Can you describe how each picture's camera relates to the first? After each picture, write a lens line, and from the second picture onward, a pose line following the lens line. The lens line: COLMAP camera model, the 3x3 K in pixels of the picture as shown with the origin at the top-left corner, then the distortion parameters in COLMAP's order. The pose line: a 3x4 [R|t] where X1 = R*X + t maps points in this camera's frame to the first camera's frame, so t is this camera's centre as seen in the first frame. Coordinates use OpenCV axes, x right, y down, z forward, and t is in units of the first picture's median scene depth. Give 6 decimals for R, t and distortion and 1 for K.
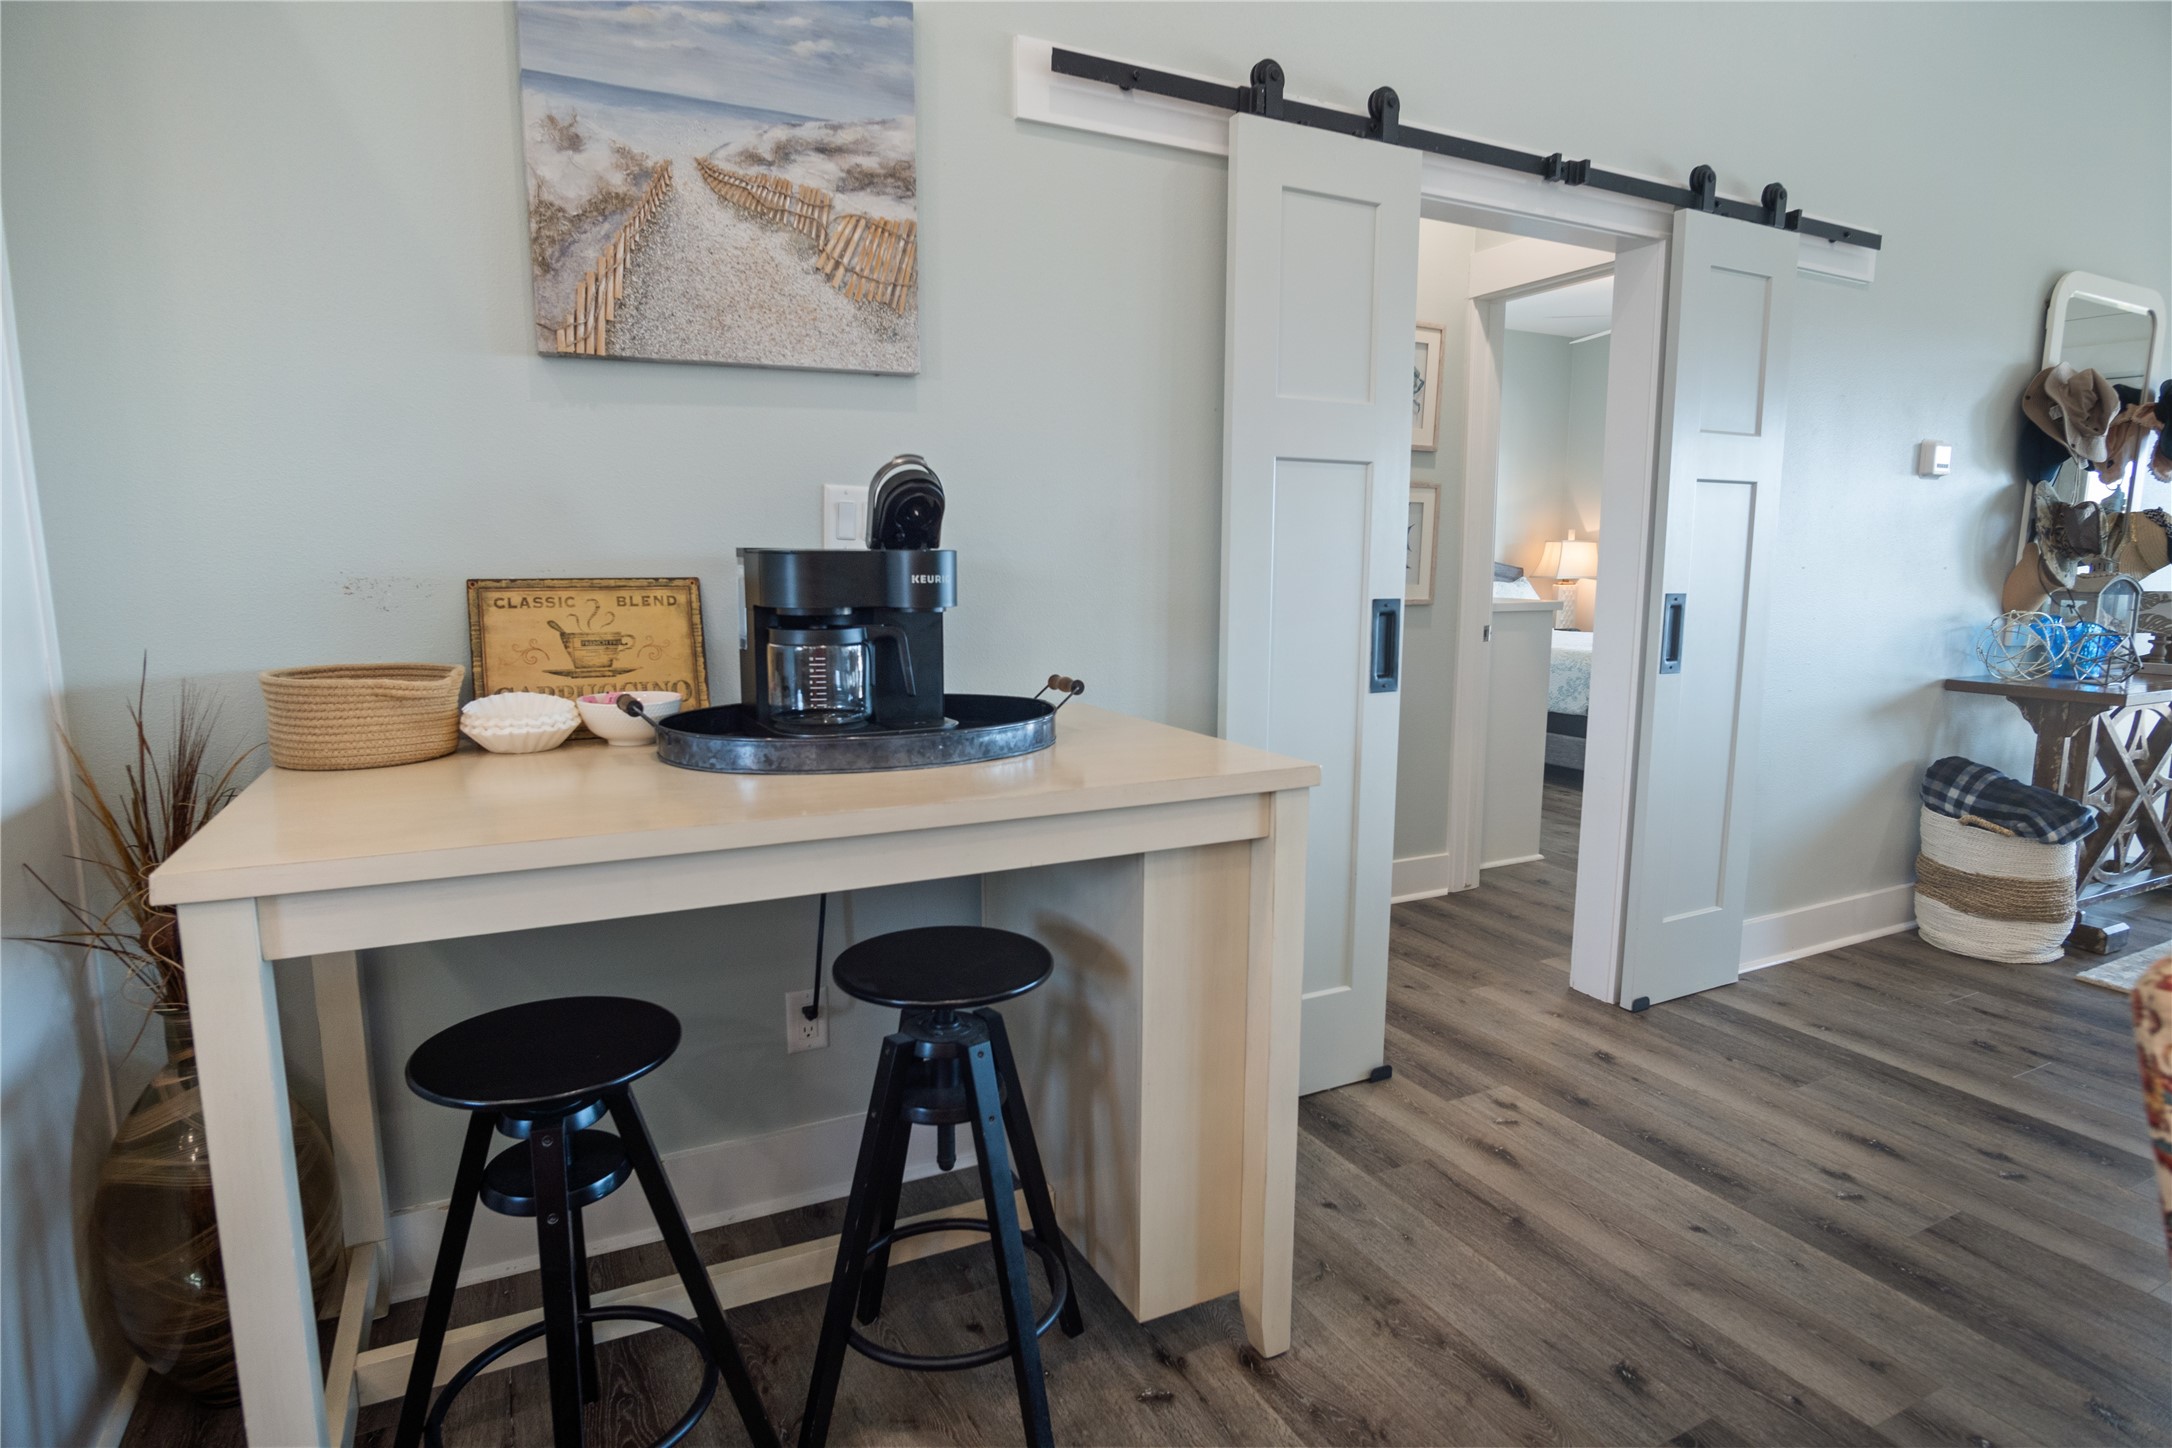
lens RADIAL K [[1160.4, 0, 1090.2], [0, 1160.4, 726.1], [0, 0, 1]] dist [-0.030141, 0.008852]
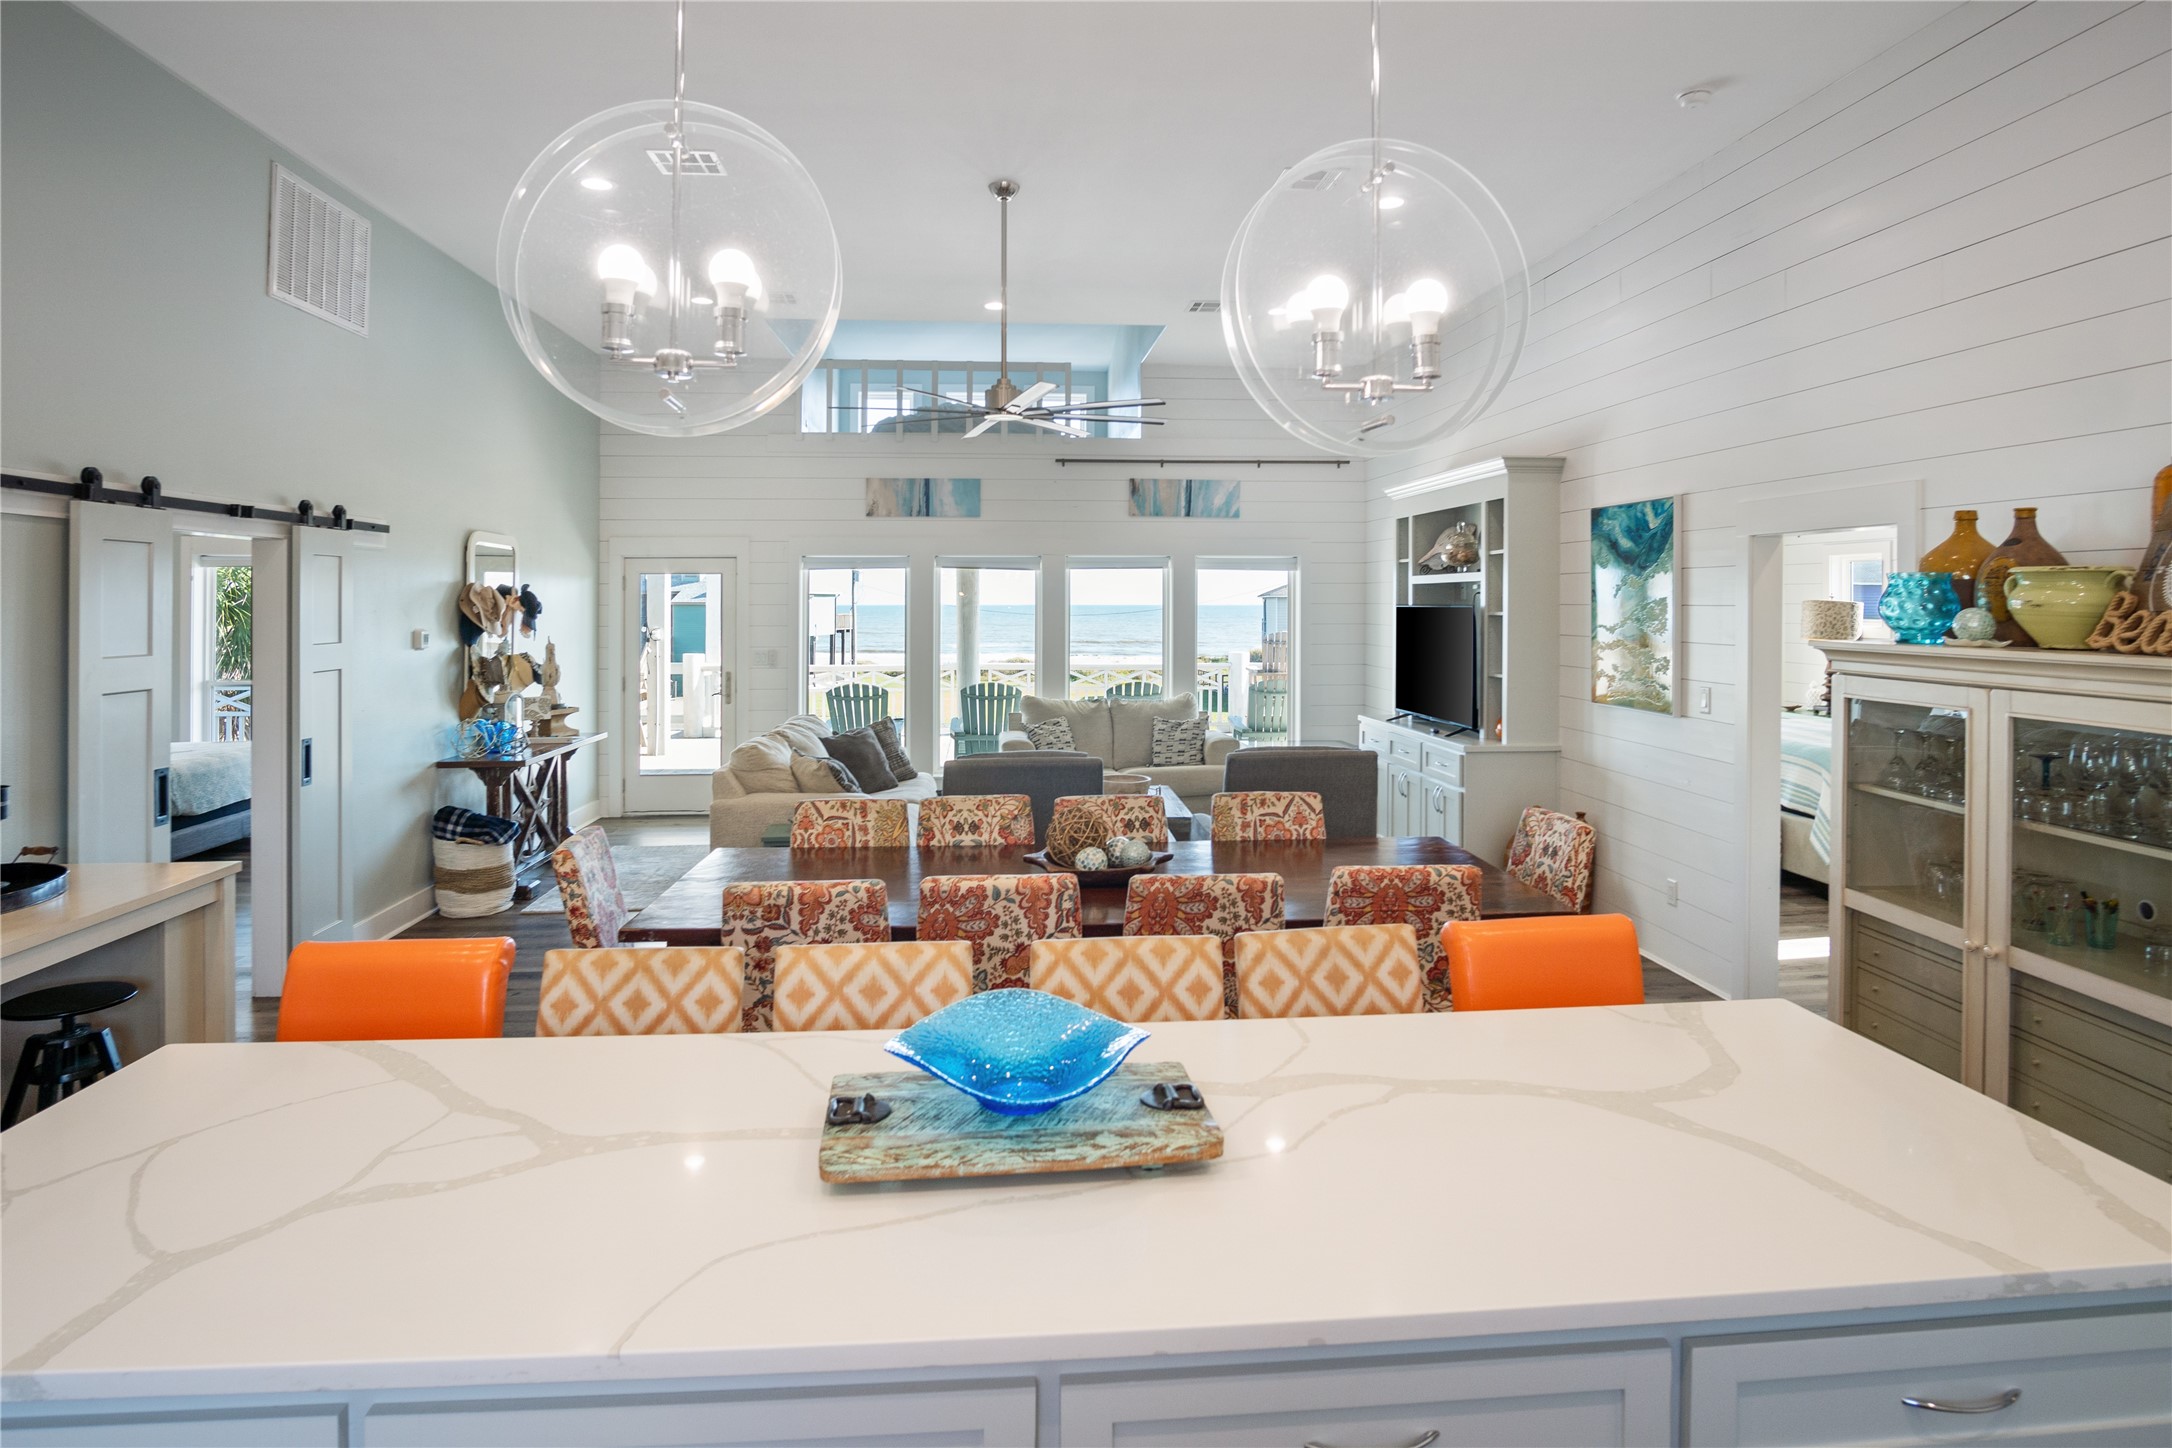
lens RADIAL K [[1211.3, 0, 1087.3], [0, 1211.3, 583.0], [0, 0, 1]] dist [-0.022187, 0.002613]
pose [[0.369467, 0.009566, 0.929194, -1.066807], [0.141864, 0.987645, -0.066576, -0.088138], [-0.918351, 0.156416, 0.363546, -1.110363]]
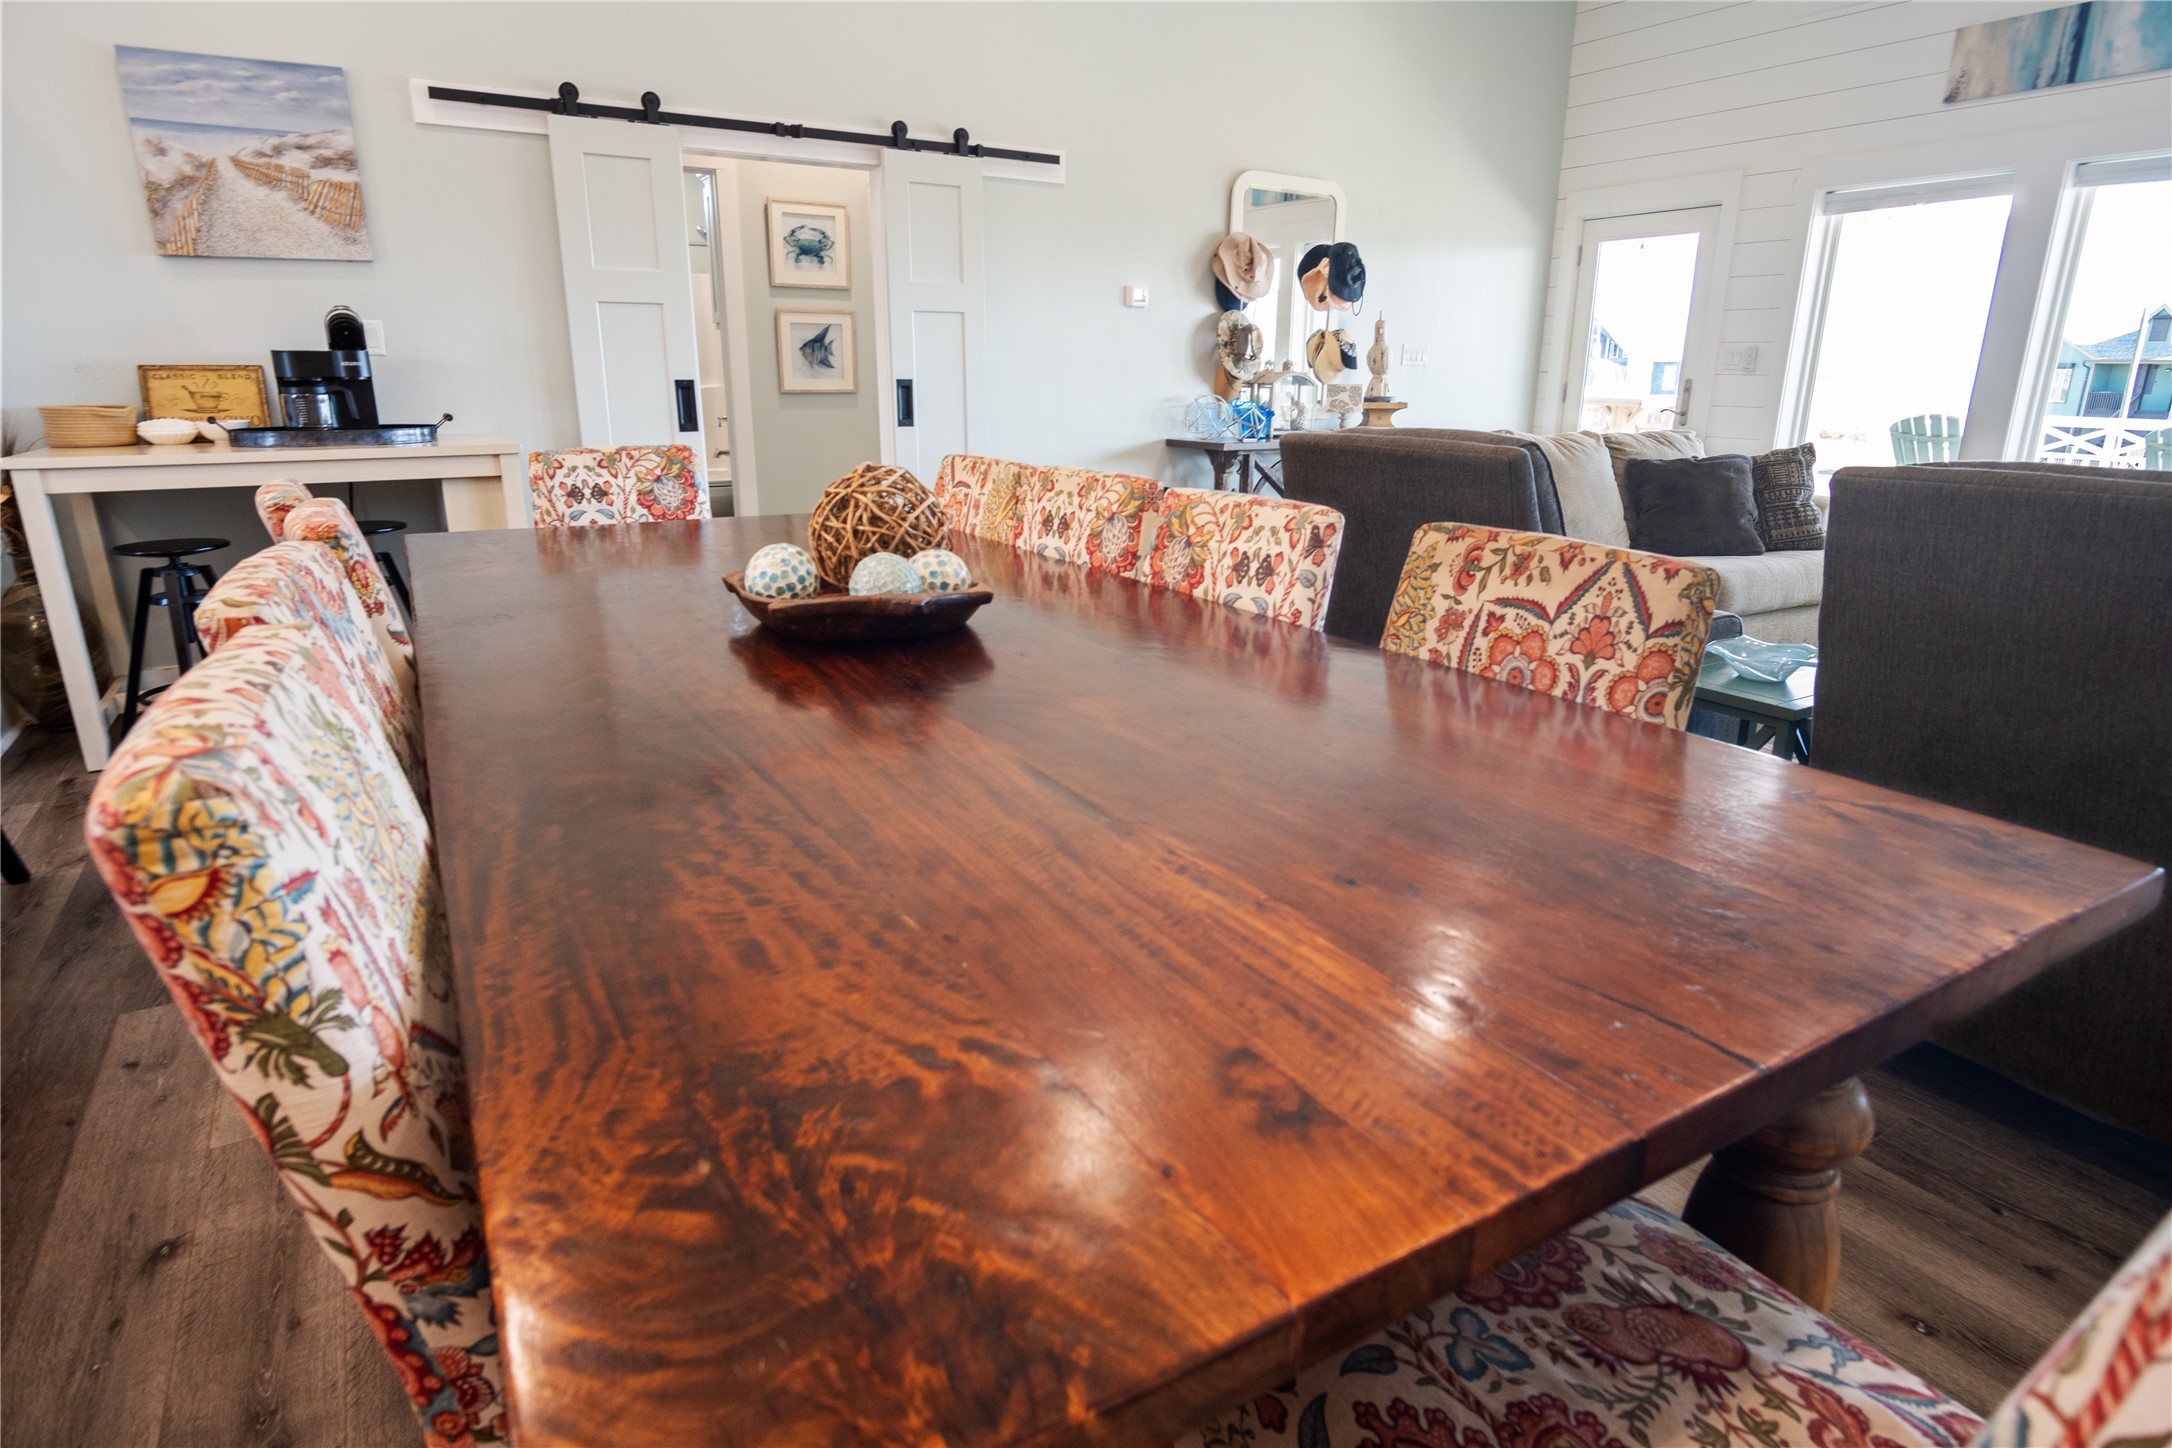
lens RADIAL K [[1160.4, 0, 1090.2], [0, 1160.4, 726.1], [0, 0, 1]] dist [-0.030141, 0.008852]
pose [[0.996096, -0.023001, 0.085225, 0.920839], [0.010168, 0.988927, 0.148052, 0.215522], [-0.087686, -0.146608, 0.985301, -1.201231]]
